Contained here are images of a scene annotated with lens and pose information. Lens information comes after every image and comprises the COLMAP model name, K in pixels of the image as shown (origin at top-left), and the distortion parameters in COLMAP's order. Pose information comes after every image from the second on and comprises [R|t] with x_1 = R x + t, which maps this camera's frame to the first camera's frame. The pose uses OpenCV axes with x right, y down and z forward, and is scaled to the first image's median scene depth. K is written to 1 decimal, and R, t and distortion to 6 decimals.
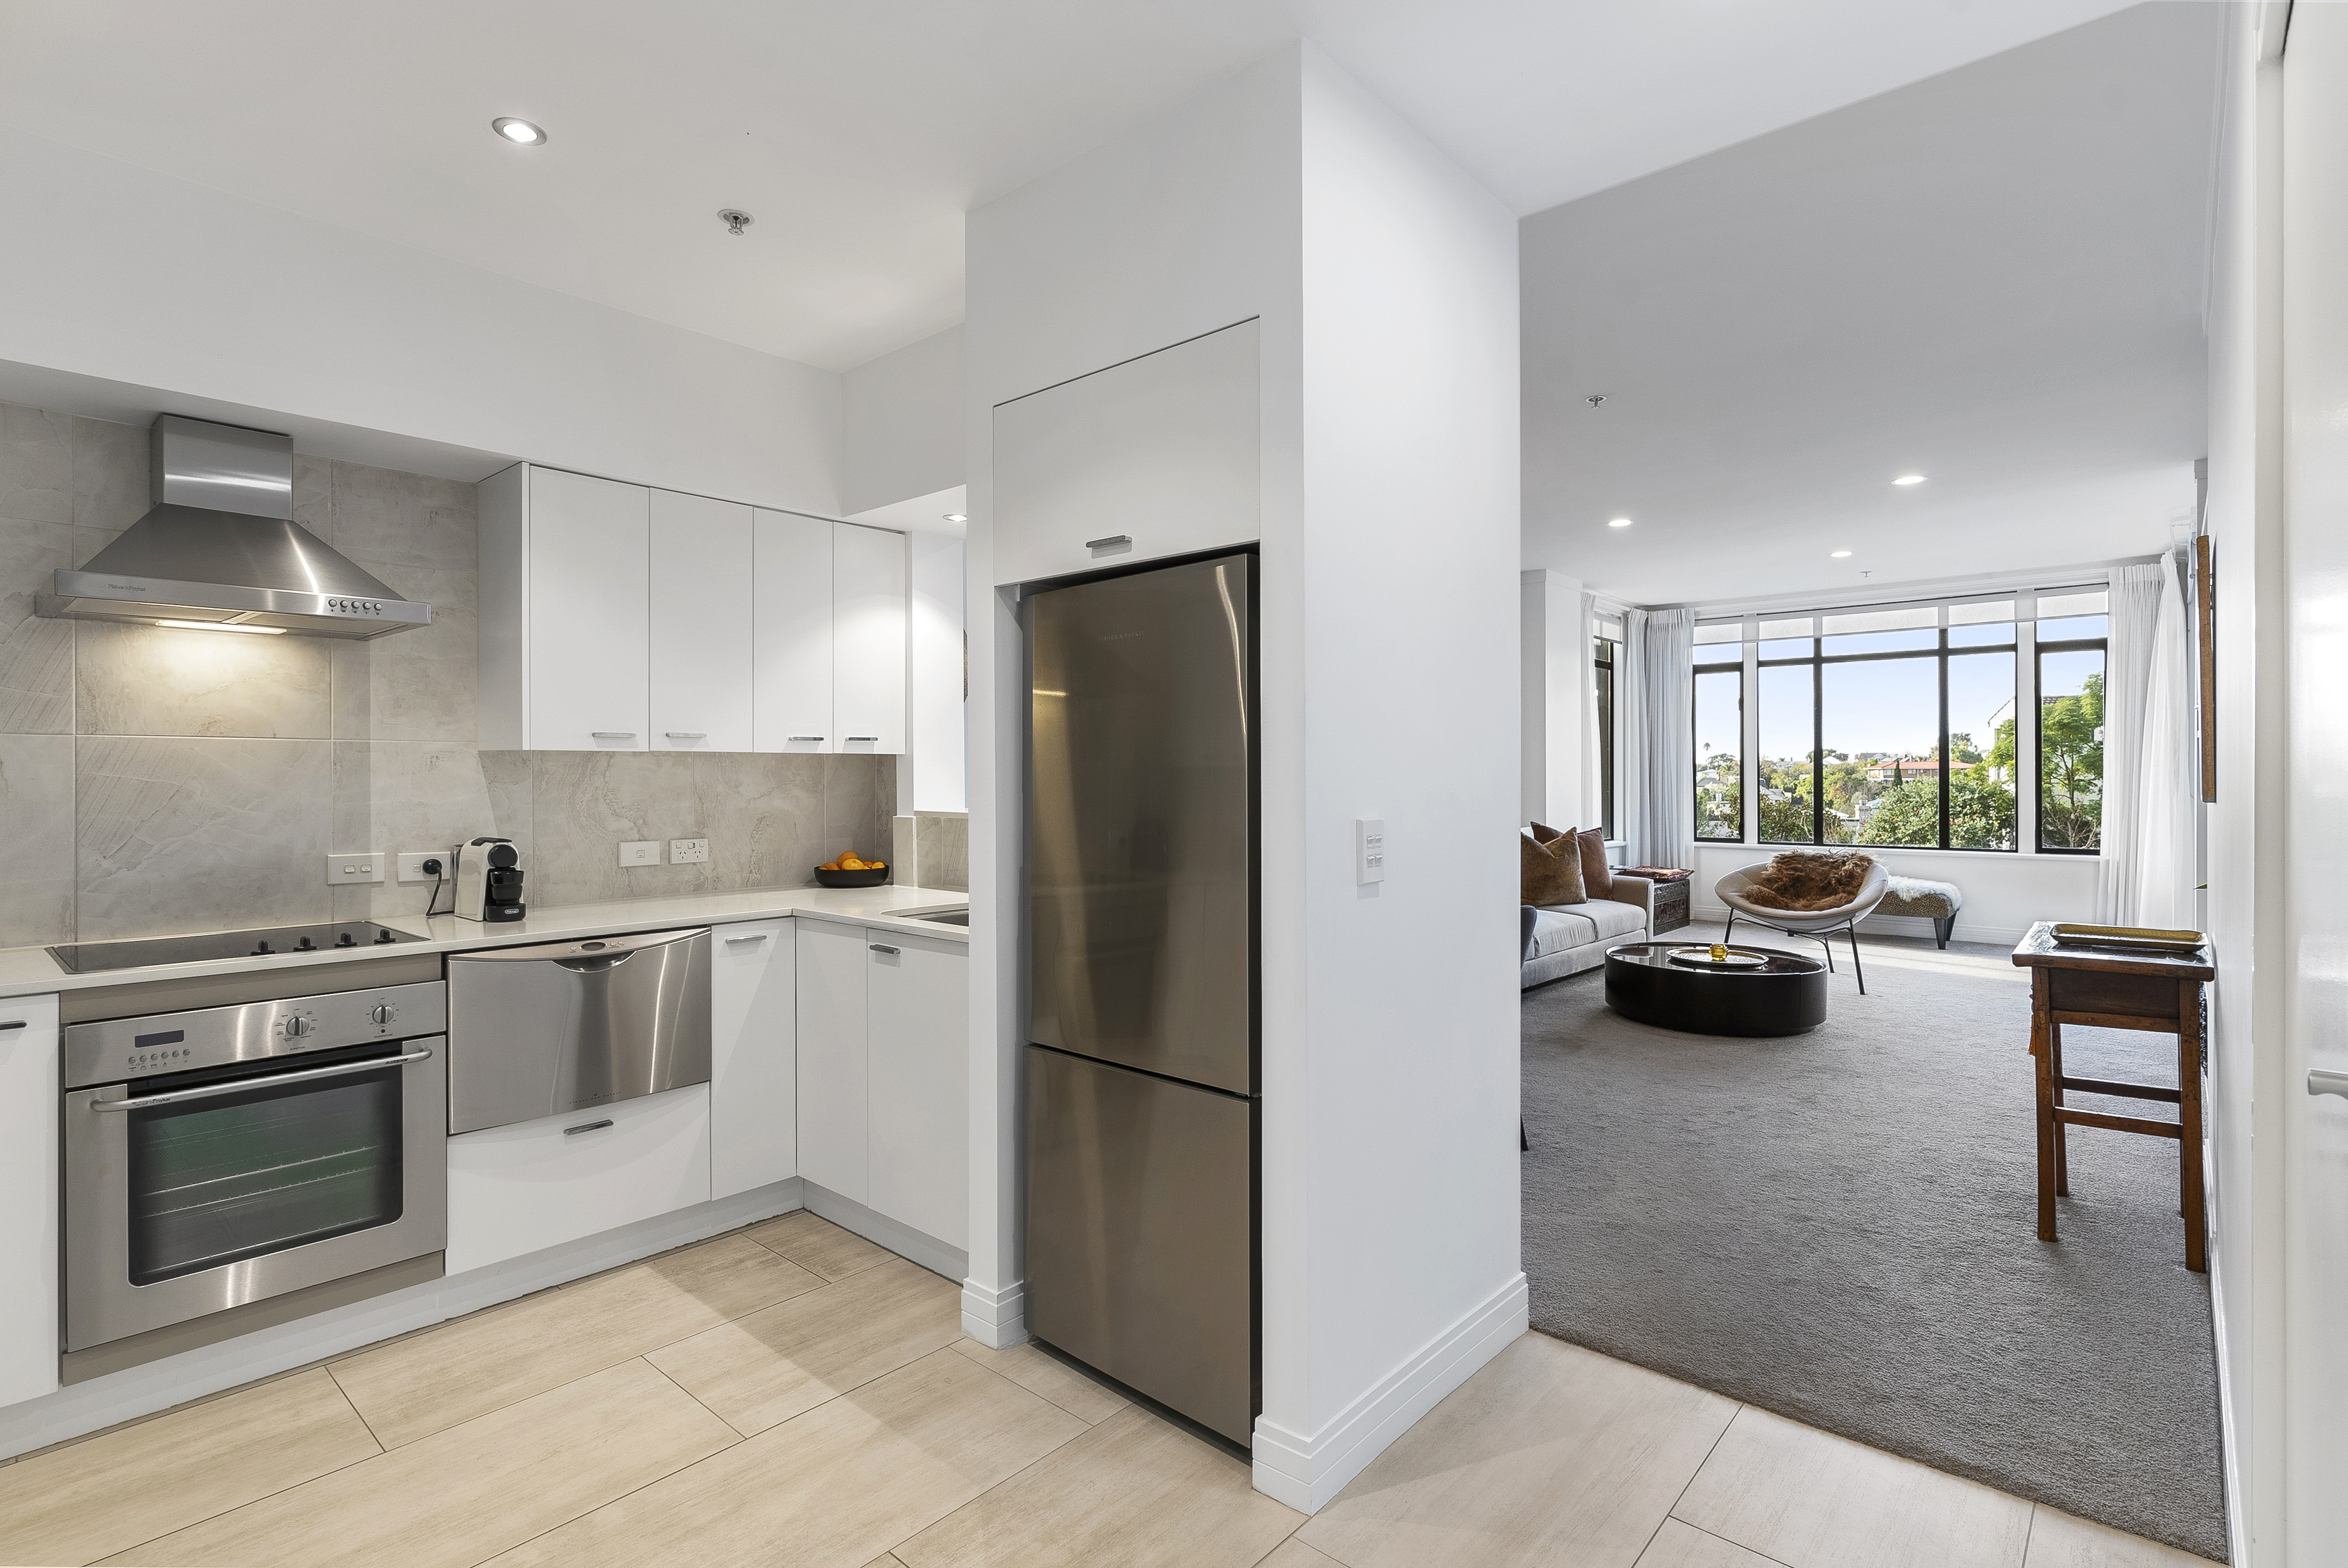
lens RADIAL K [[1116.5, 0, 1178.8], [0, 1116.5, 771.3], [0, 0, 1]] dist [0.001676, 0.000192]
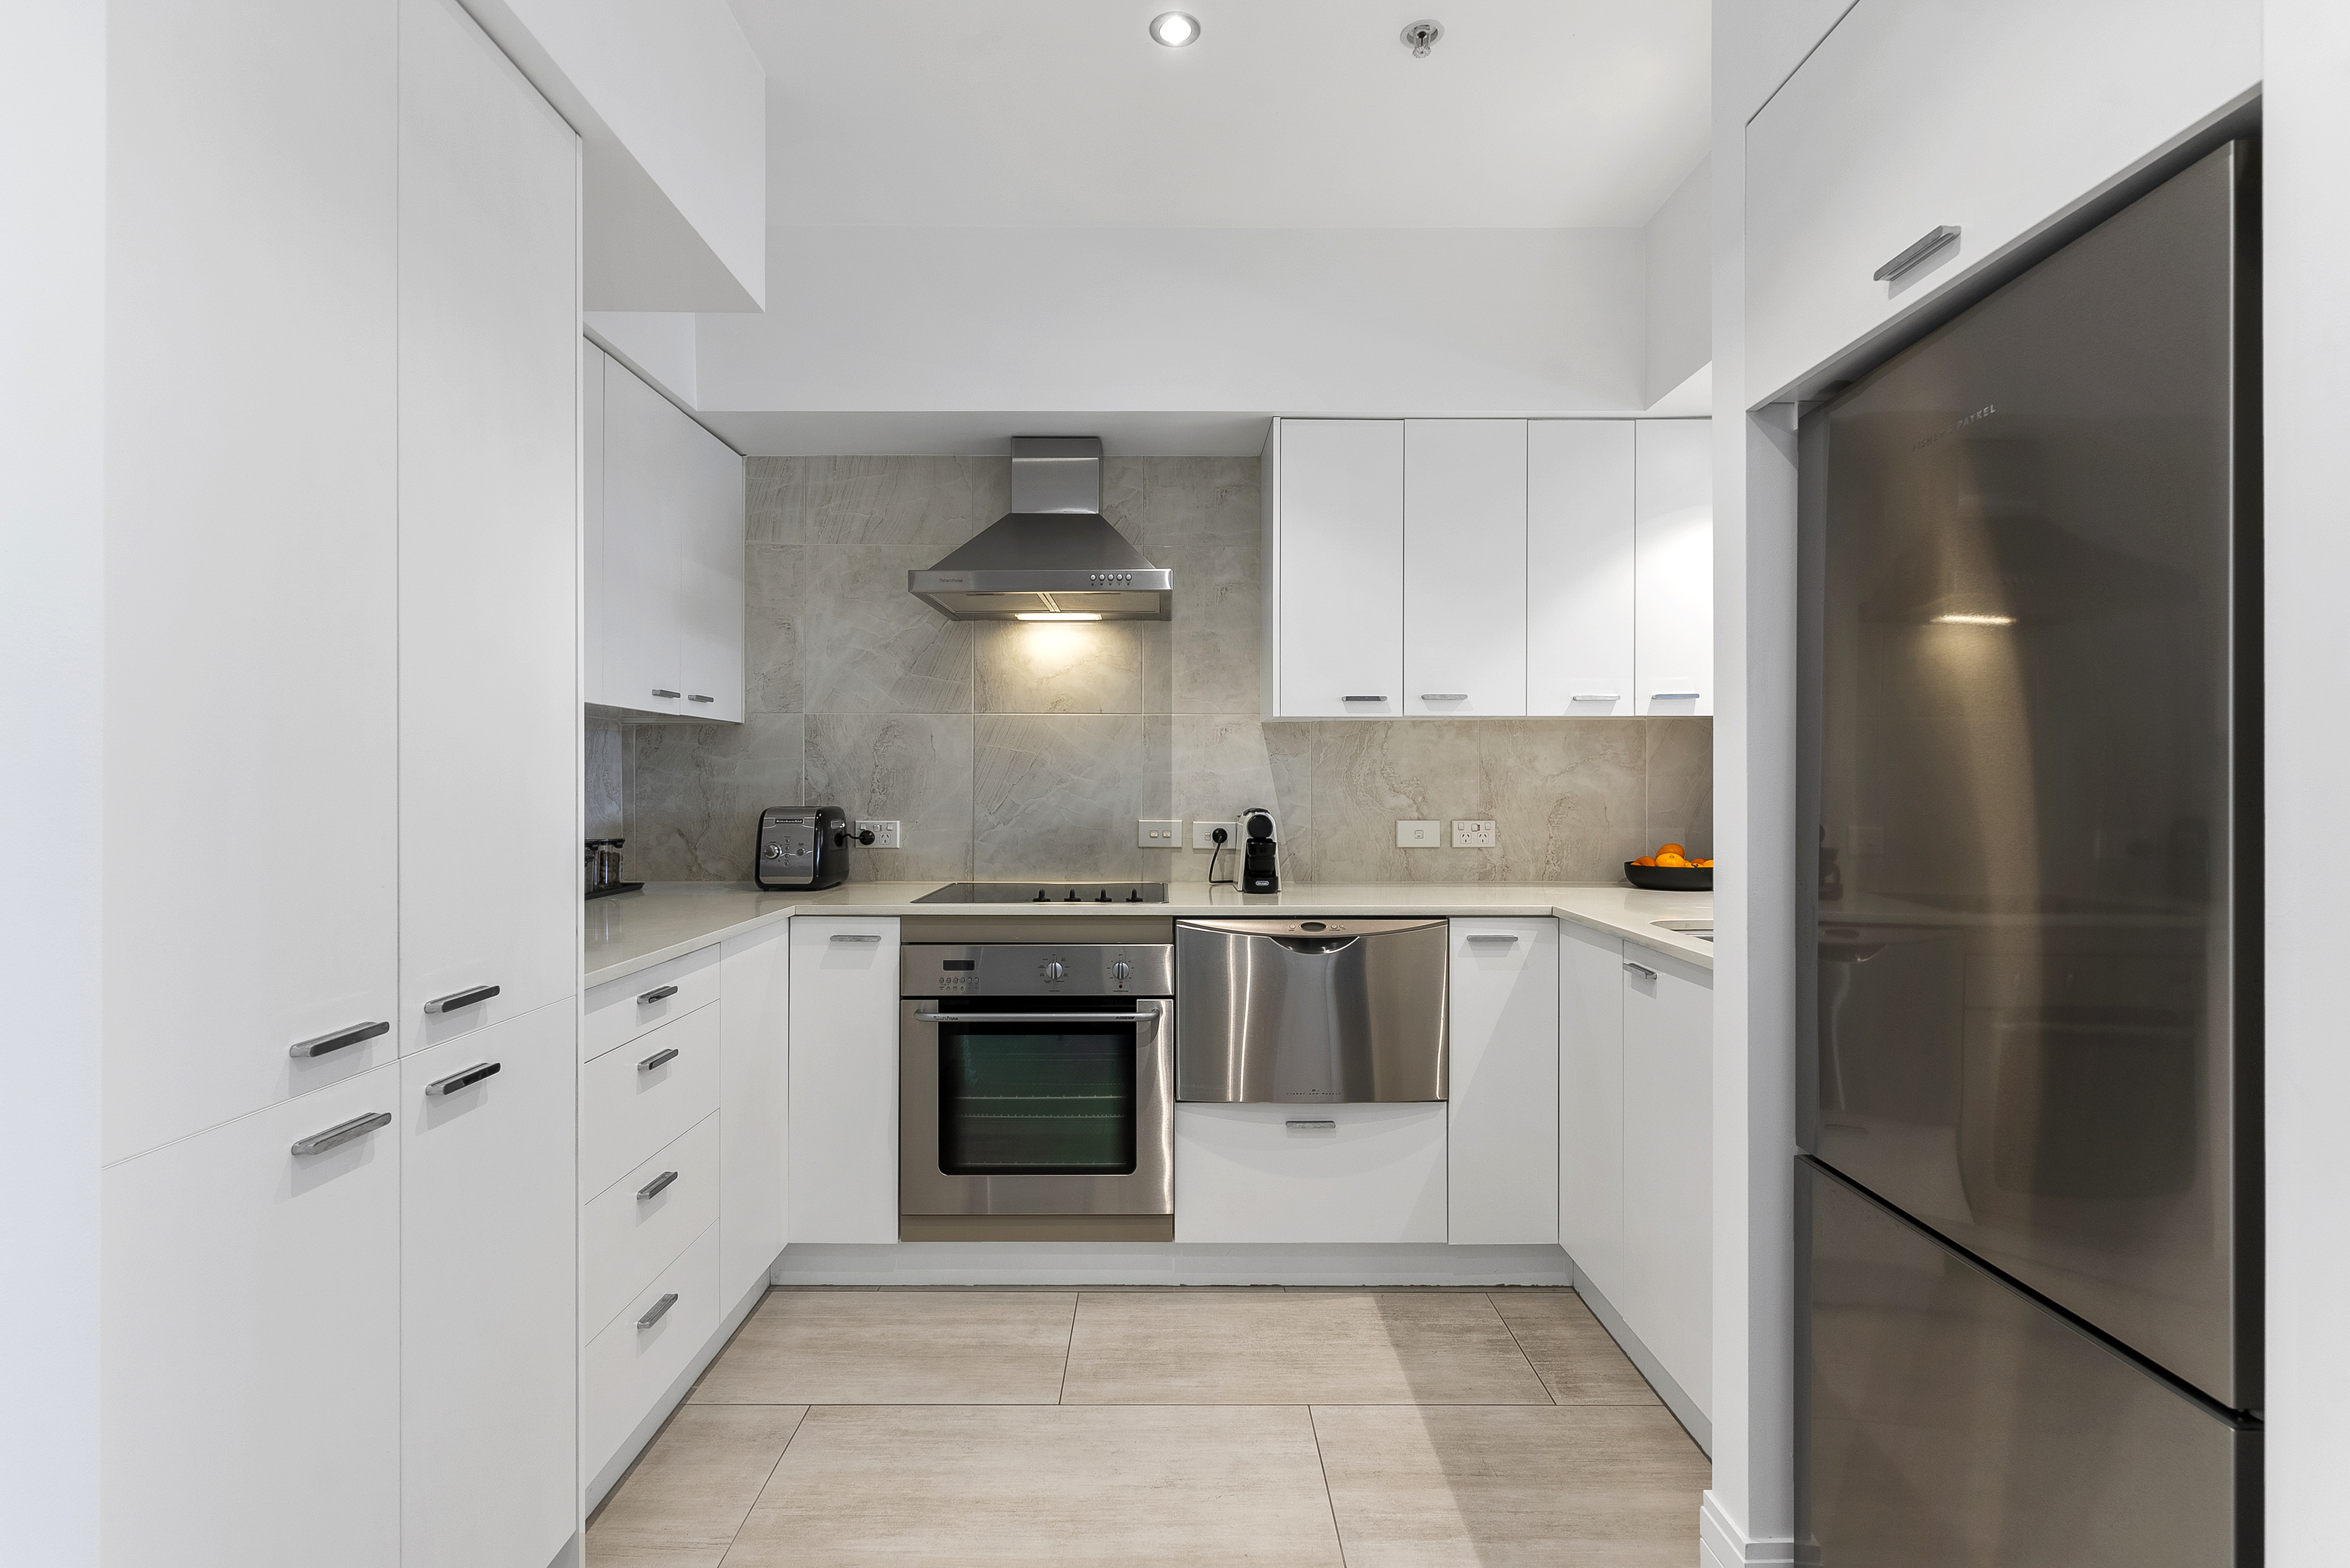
lens RADIAL K [[1127.0, 0, 1175.0], [0, 1127.0, 784.0], [0, 0, 1]] dist [0.003573, -0.000033]
pose [[0.667085, 0.002994, -0.744976, 0.083349], [0.000636, 0.999989, 0.004589, 0.036096], [0.744981, -0.003535, 0.667076, 0.303338]]
